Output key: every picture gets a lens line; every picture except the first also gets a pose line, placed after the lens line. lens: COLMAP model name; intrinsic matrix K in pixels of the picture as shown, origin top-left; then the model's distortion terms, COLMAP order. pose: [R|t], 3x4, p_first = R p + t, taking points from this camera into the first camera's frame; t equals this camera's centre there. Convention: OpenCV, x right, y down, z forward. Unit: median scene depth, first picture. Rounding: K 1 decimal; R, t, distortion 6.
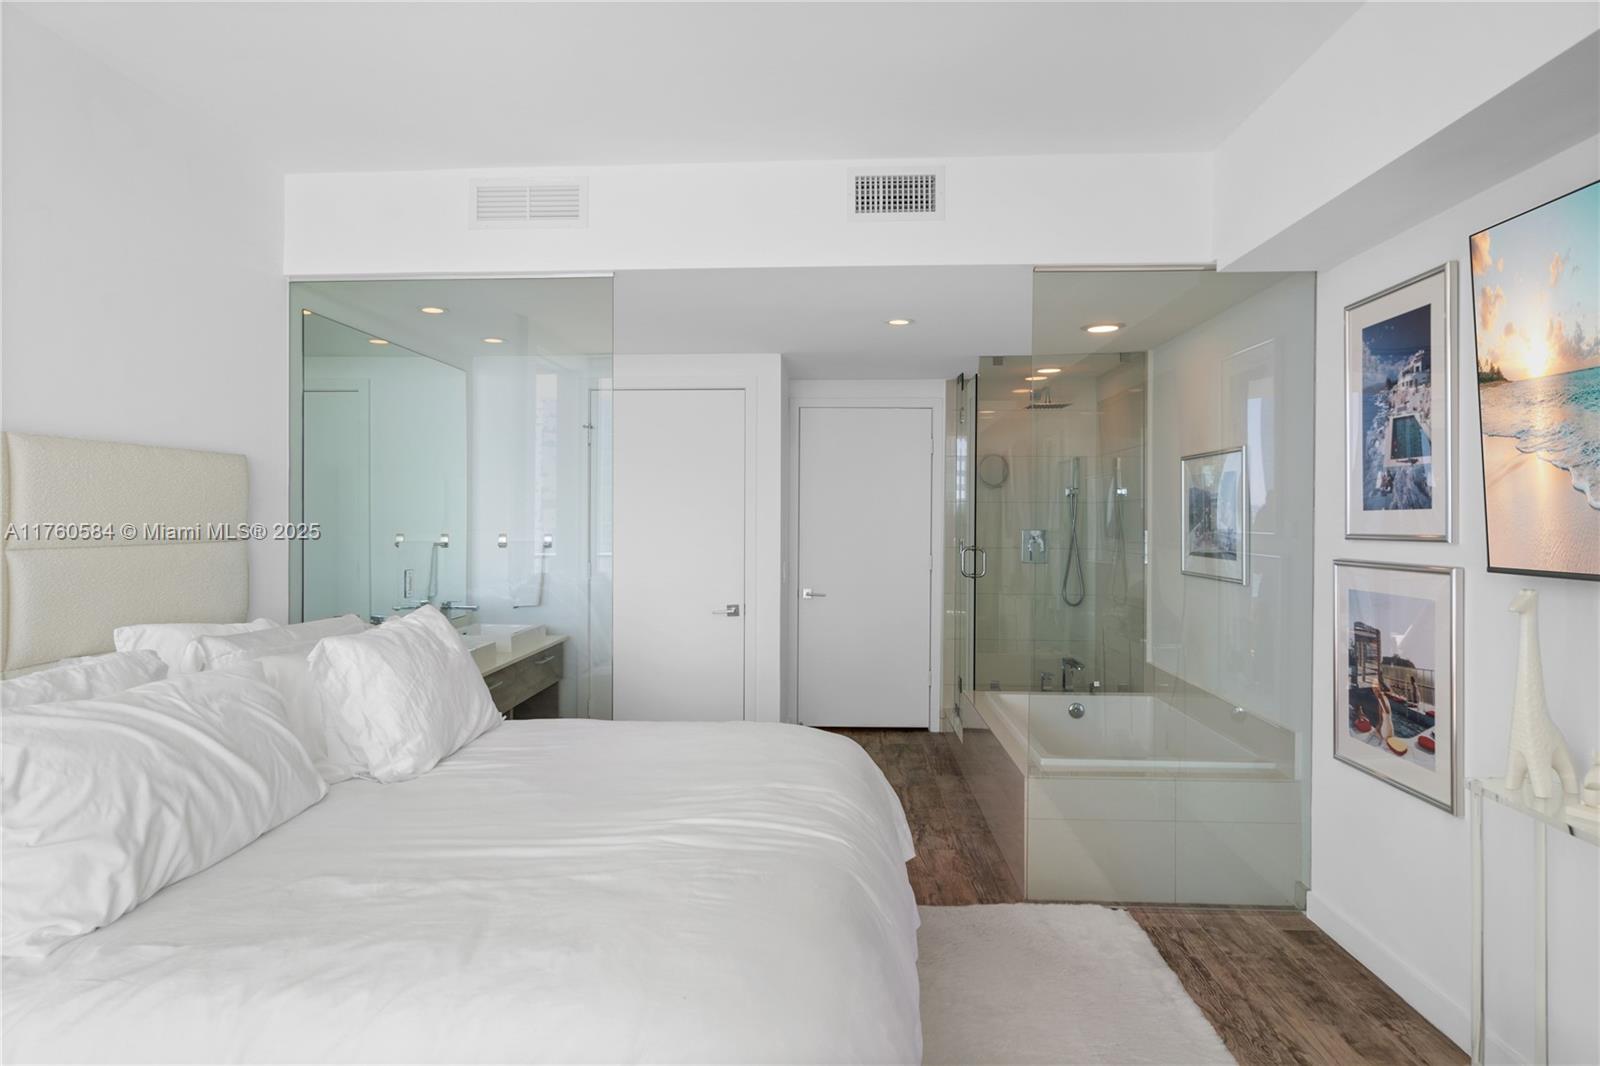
lens RADIAL K [[1039.4, 0, 795.0], [0, 1039.4, 521.7], [0, 0, 1]] dist [0.013162, -0.008819]
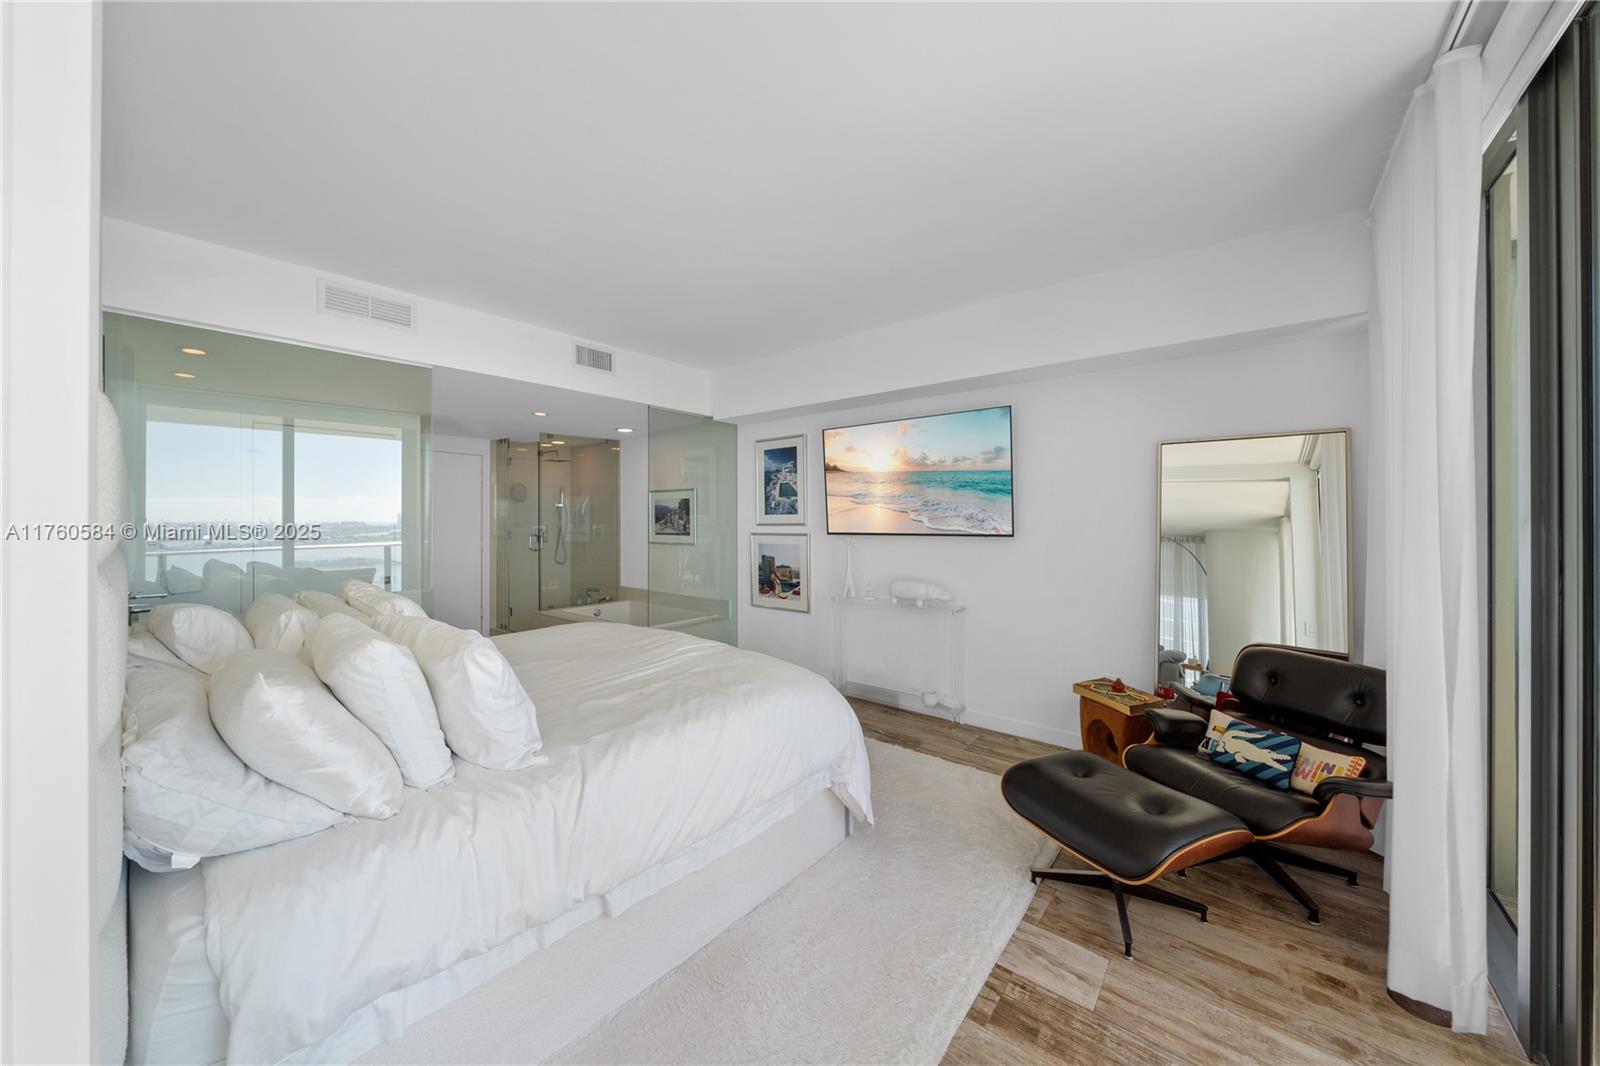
lens RADIAL K [[564.0, 0, 809.7], [0, 564.0, 519.0], [0, 0, 1]] dist [-0.002817, -0.000471]
pose [[0.573165, -0.004489, 0.819427, -0.663061], [0.008756, 0.999961, -0.000647, 0.002431], [-0.819393, 0.007546, 0.573183, 0.034581]]
